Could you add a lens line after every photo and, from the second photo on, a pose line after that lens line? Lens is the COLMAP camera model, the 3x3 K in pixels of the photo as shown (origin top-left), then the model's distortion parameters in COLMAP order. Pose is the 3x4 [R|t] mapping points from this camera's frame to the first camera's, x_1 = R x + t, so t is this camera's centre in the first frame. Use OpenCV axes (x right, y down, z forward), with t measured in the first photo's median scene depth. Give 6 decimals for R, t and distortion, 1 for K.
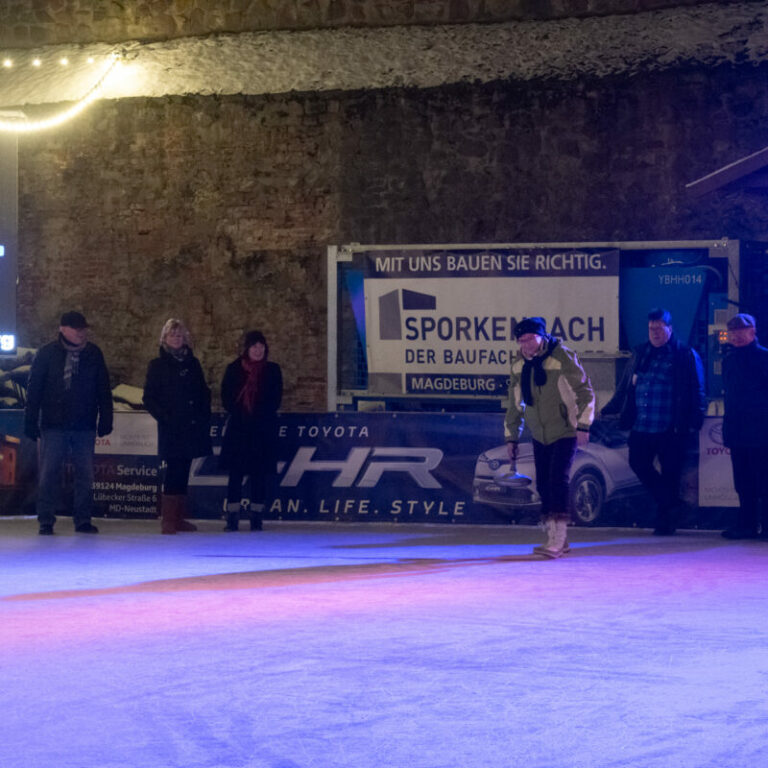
lens RADIAL K [[2610.5, 0, 384.0], [0, 2610.5, 384.0], [0, 0, 1]] dist [0.072192, 0.083092]
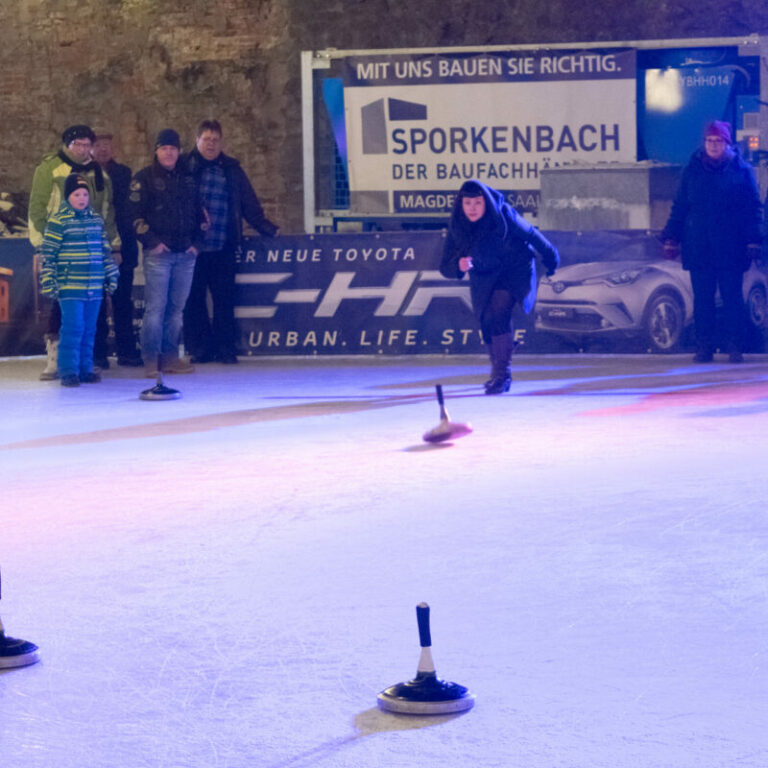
lens RADIAL K [[2610.5, 0, 384.0], [0, 2610.5, 384.0], [0, 0, 1]] dist [0.072192, 0.083092]
pose [[0.996216, -0.025189, 0.083177, -0.067686], [0.019642, 0.997570, 0.066844, 0.002097], [-0.084659, -0.064957, 0.994290, 0.080622]]
